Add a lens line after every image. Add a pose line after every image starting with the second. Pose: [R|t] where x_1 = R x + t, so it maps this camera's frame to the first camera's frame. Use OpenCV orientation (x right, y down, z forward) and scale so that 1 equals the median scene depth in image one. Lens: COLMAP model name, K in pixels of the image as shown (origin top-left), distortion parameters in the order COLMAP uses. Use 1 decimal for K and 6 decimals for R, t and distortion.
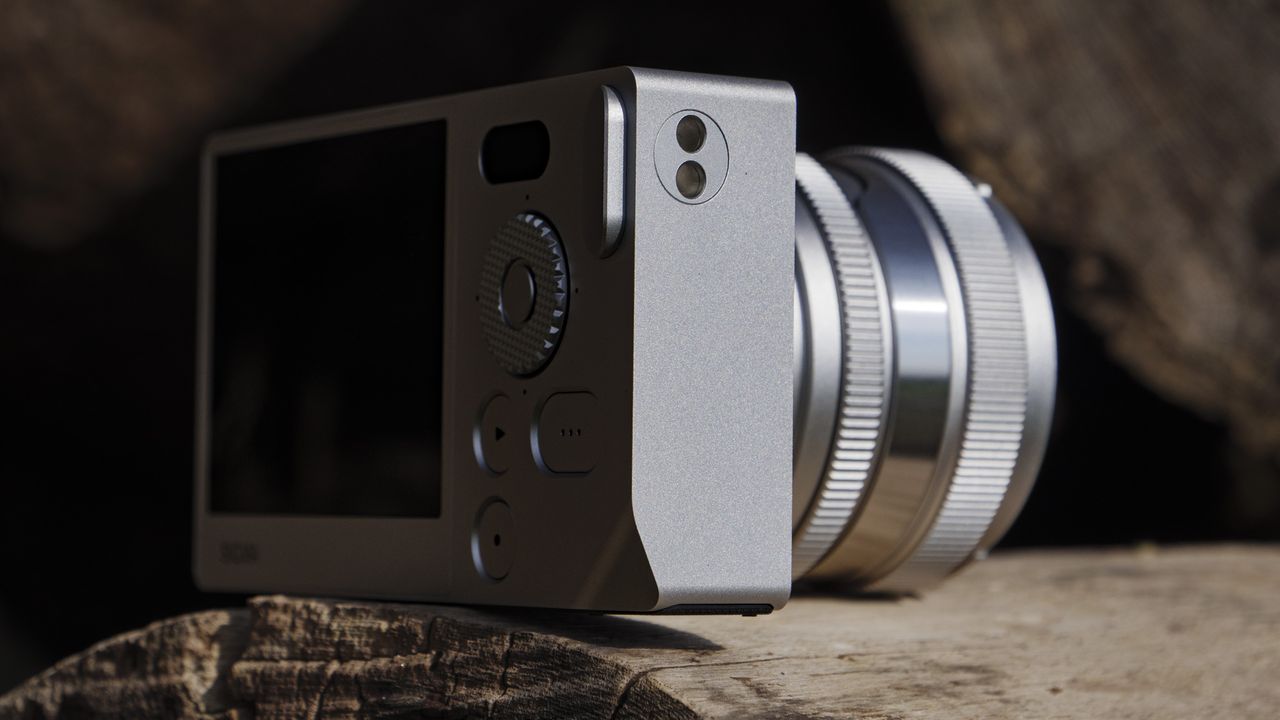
lens RADIAL K [[3959.8, 0, 556.2], [0, 3959.8, 359.3], [0, 0, 1]] dist [0.049619, -0.098646]
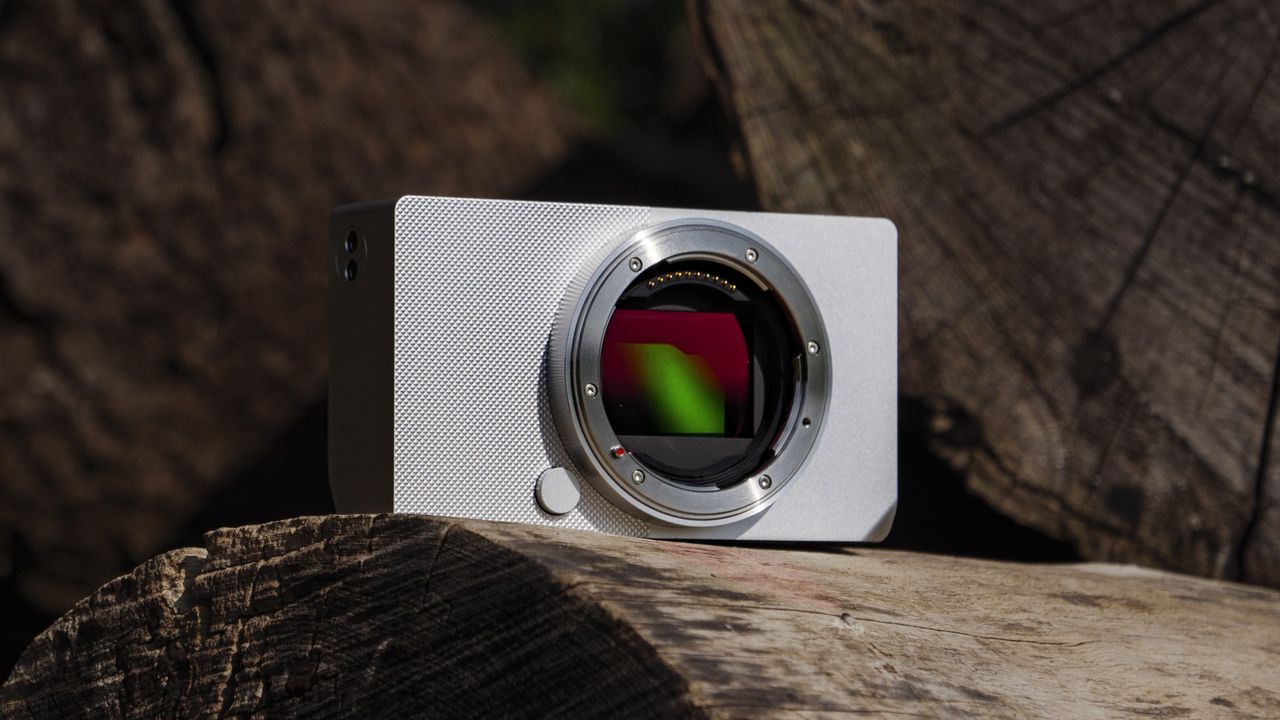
lens RADIAL K [[5260.3, 0, 640.0], [0, 5260.3, 360.0], [0, 0, 1]] dist [-0.031485, 1.381569]
pose [[0.997699, -0.065739, -0.016607, 0.120212], [0.063023, 0.989443, -0.130505, 0.263939], [0.025011, 0.129158, 0.991309, -0.931390]]
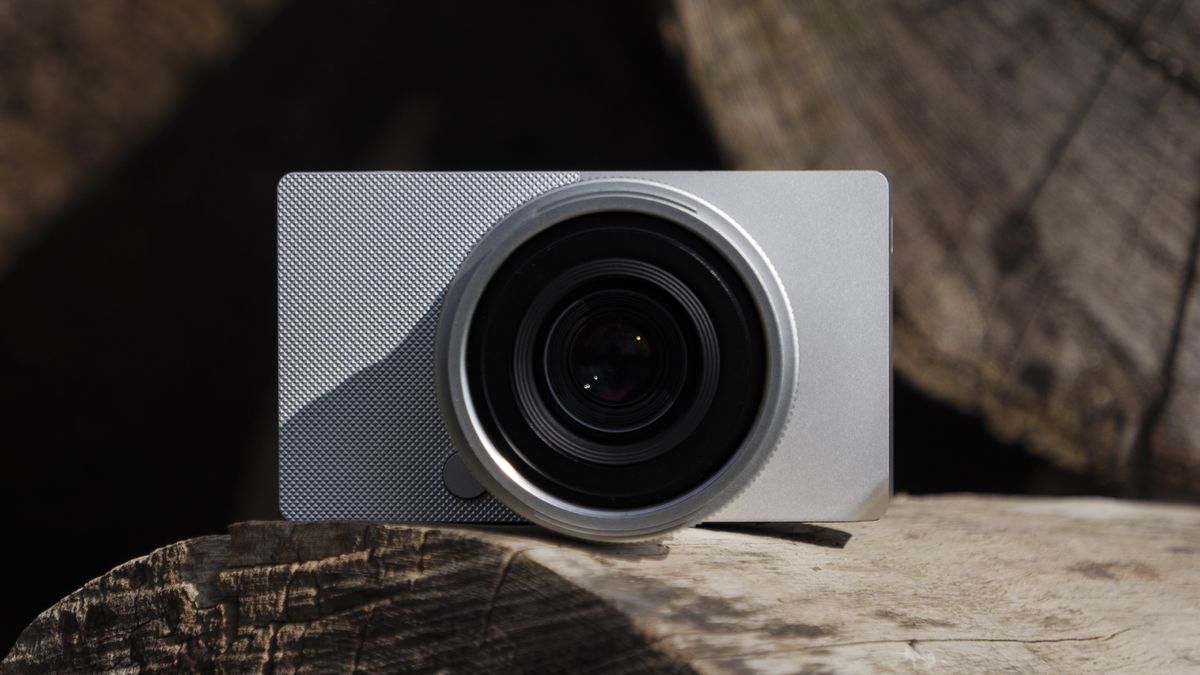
lens RADIAL K [[4352.2, 0, 600.0], [0, 4352.2, 337.5], [0, 0, 1]] dist [-0.107148, 2.660686]
pose [[0.997754, -0.037613, 0.055423, -0.030881], [0.039420, 0.998714, -0.031872, 0.049769], [-0.054153, 0.033985, 0.997954, -0.523252]]
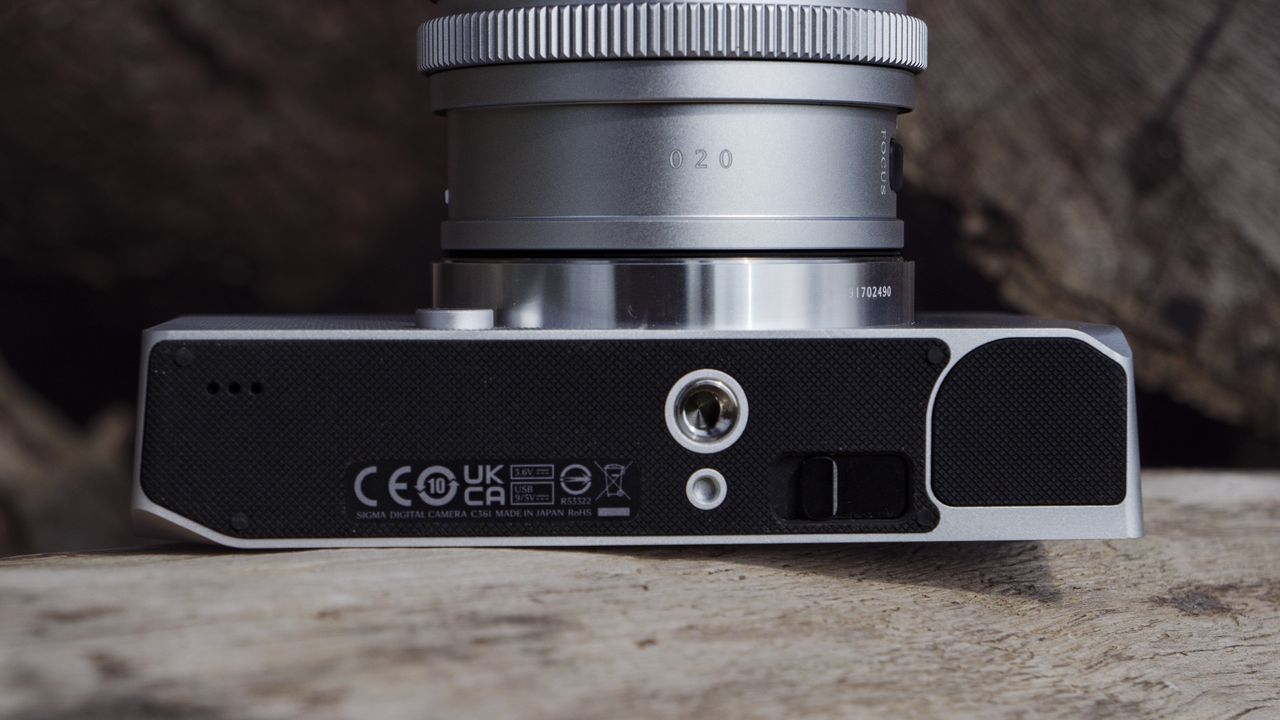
lens RADIAL K [[2582.2, 0, 638.9], [0, 2582.2, 461.8], [0, 0, 1]] dist [0.027251, 0.146873]
pose [[0.994324, -0.052258, -0.092672, 0.177114], [0.053915, 0.998426, 0.015471, 0.042101], [0.091717, -0.020380, 0.995577, 0.519815]]
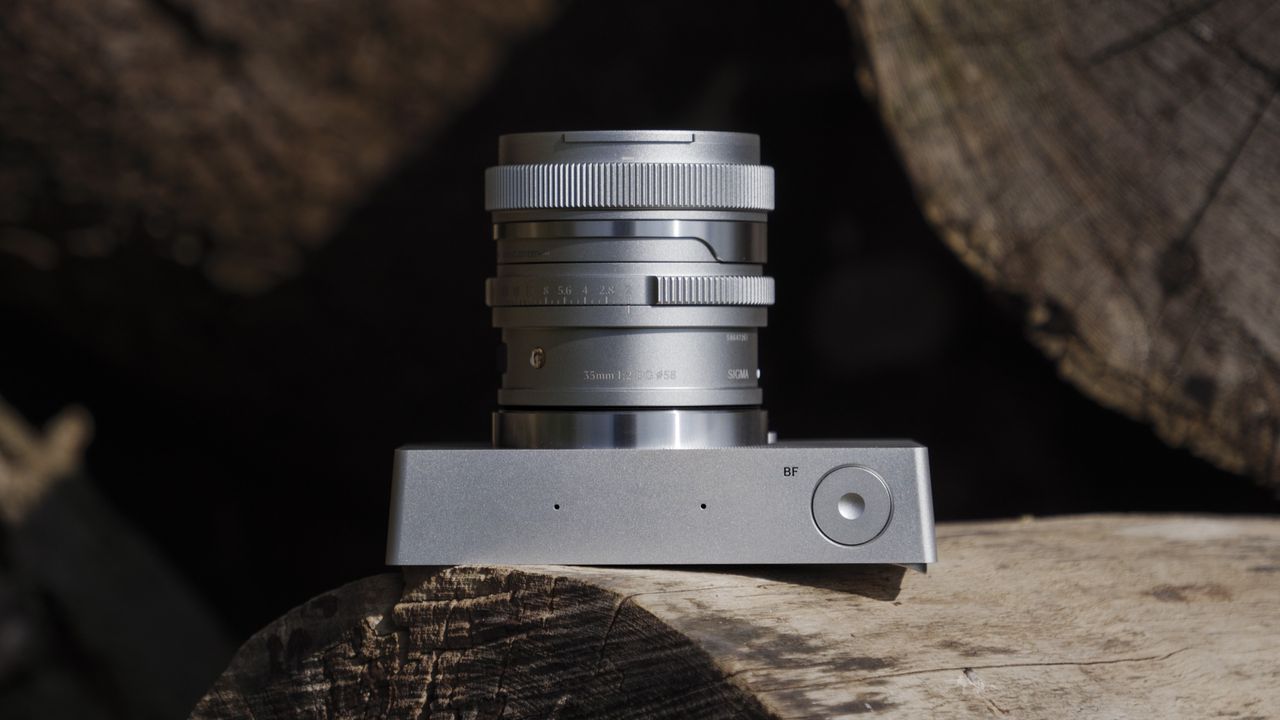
lens RADIAL K [[4642.3, 0, 640.0], [0, 4642.3, 360.0], [0, 0, 1]] dist [-0.107148, 2.660686]
pose [[0.998468, -0.038828, -0.039421, 0.102074], [0.038936, 0.999240, 0.001997, -0.025372], [0.039313, -0.003528, 0.999221, -0.939499]]
